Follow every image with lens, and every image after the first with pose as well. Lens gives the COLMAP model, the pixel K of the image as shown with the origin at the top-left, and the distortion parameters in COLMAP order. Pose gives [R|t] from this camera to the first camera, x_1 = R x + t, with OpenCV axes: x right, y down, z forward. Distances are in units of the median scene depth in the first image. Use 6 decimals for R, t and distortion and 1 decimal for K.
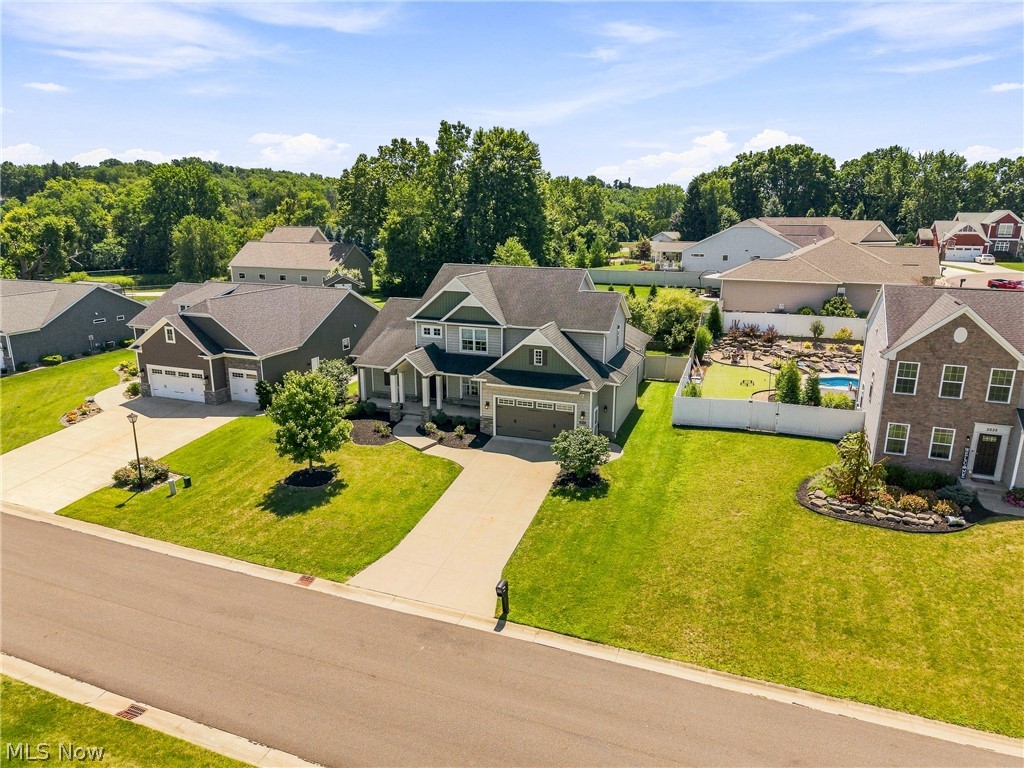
lens RADIAL K [[688.6, 0, 514.2], [0, 688.6, 388.7], [0, 0, 1]] dist [0.037075, -0.054619]
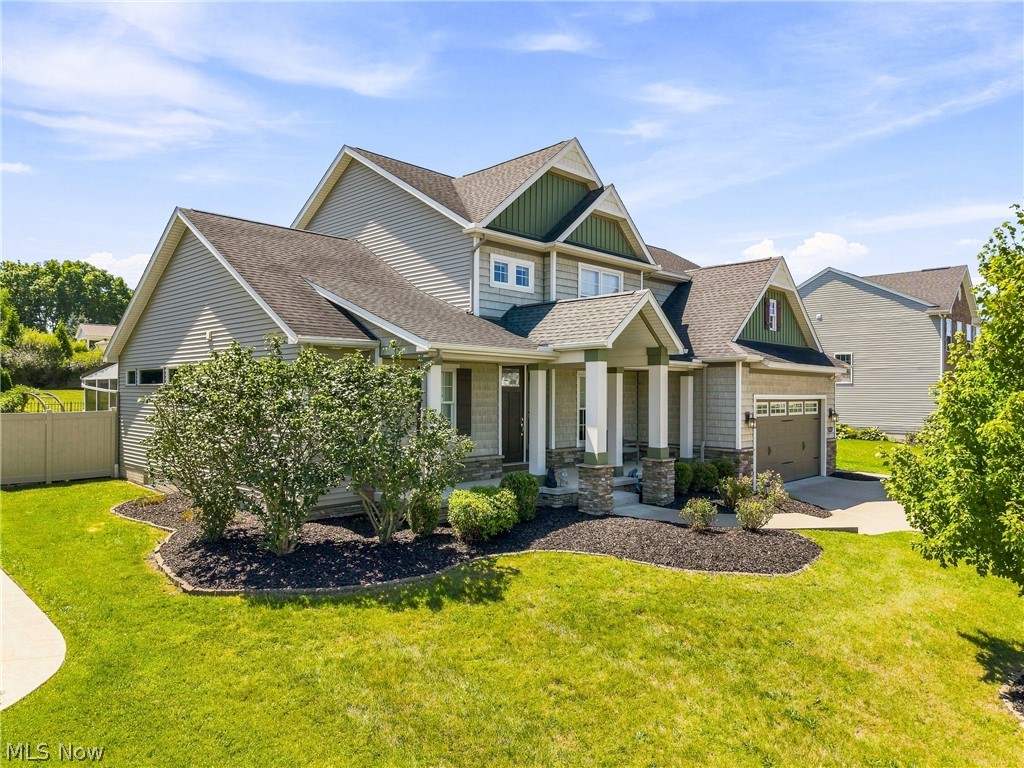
lens RADIAL K [[688.6, 0, 514.2], [0, 688.6, 388.7], [0, 0, 1]] dist [0.037075, -0.054619]
pose [[0.406726, 0.002462, 0.913547, -0.501125], [0.235089, 0.966037, -0.107269, 0.017780], [-0.882784, 0.258394, 0.392333, 0.960035]]
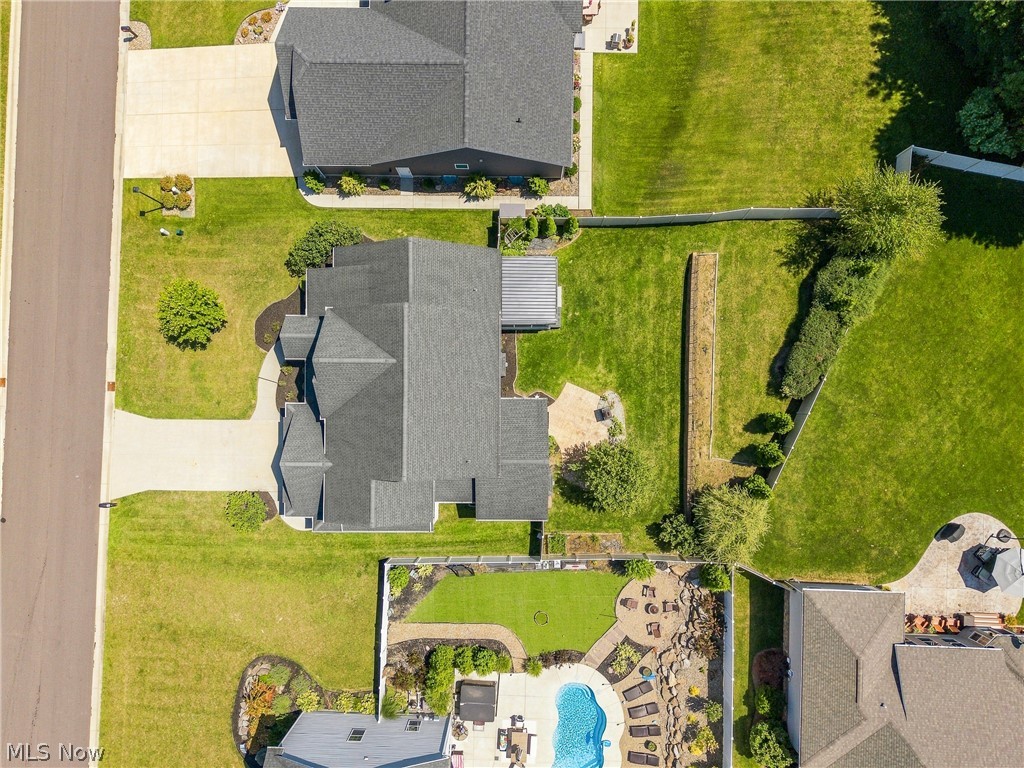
lens RADIAL K [[688.6, 0, 514.2], [0, 688.6, 388.7], [0, 0, 1]] dist [0.037075, -0.054619]
pose [[0.344419, 0.938345, -0.029721, 0.080444], [-0.239251, 0.118342, 0.963719, -1.197587], [0.907818, -0.324813, 0.265259, 1.039792]]
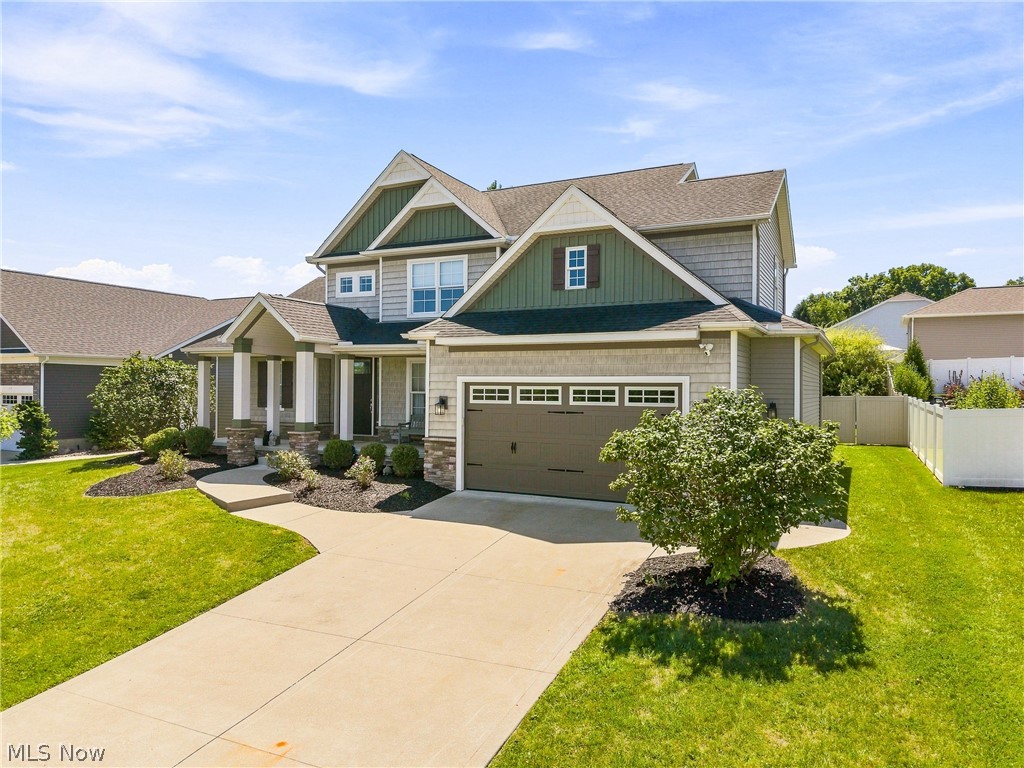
lens RADIAL K [[698.1, 0, 512.0], [0, 698.1, 384.0], [0, 0, 1]] dist [0.049681, -0.067769]
pose [[0.993455, 0.004408, -0.114142, 0.042711], [-0.034832, 0.963354, -0.265961, 0.113693], [0.108787, 0.268196, 0.957202, 0.639276]]
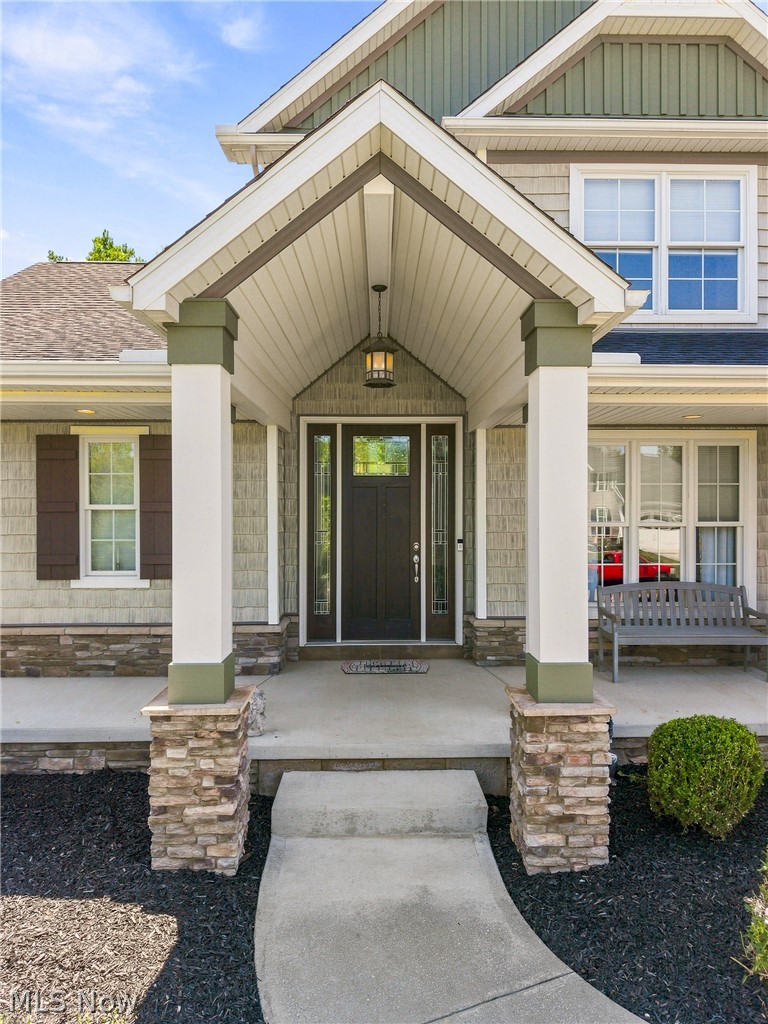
lens RADIAL K [[697.7, 0, 389.9], [0, 697.7, 507.0], [0, 0, 1]] dist [0.005030, -0.000445]
pose [[0.929889, -0.009029, 0.367730, -0.196199], [0.104112, 0.965281, -0.239570, 0.027164], [-0.352800, 0.261059, 0.898544, 0.951861]]
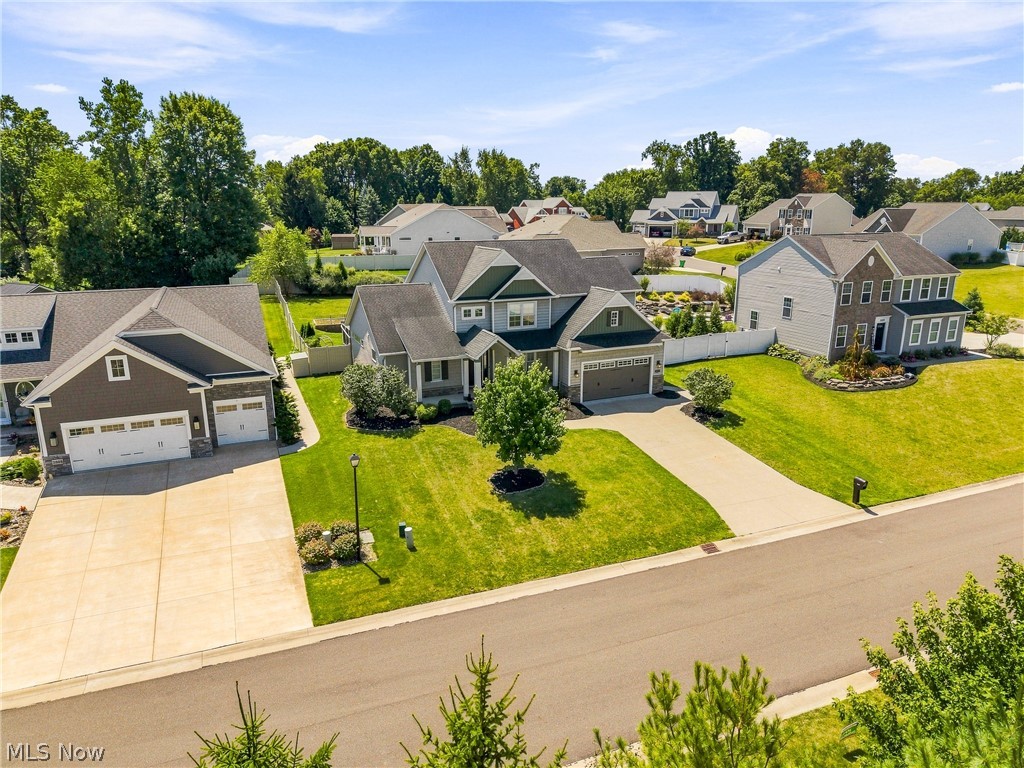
lens RADIAL K [[688.6, 0, 514.2], [0, 688.6, 388.7], [0, 0, 1]] dist [0.037075, -0.054619]
pose [[0.720882, -0.185610, 0.667741, -0.786733], [0.182476, 0.980308, 0.075495, -0.047182], [-0.668604, 0.067424, 0.740556, 0.317967]]
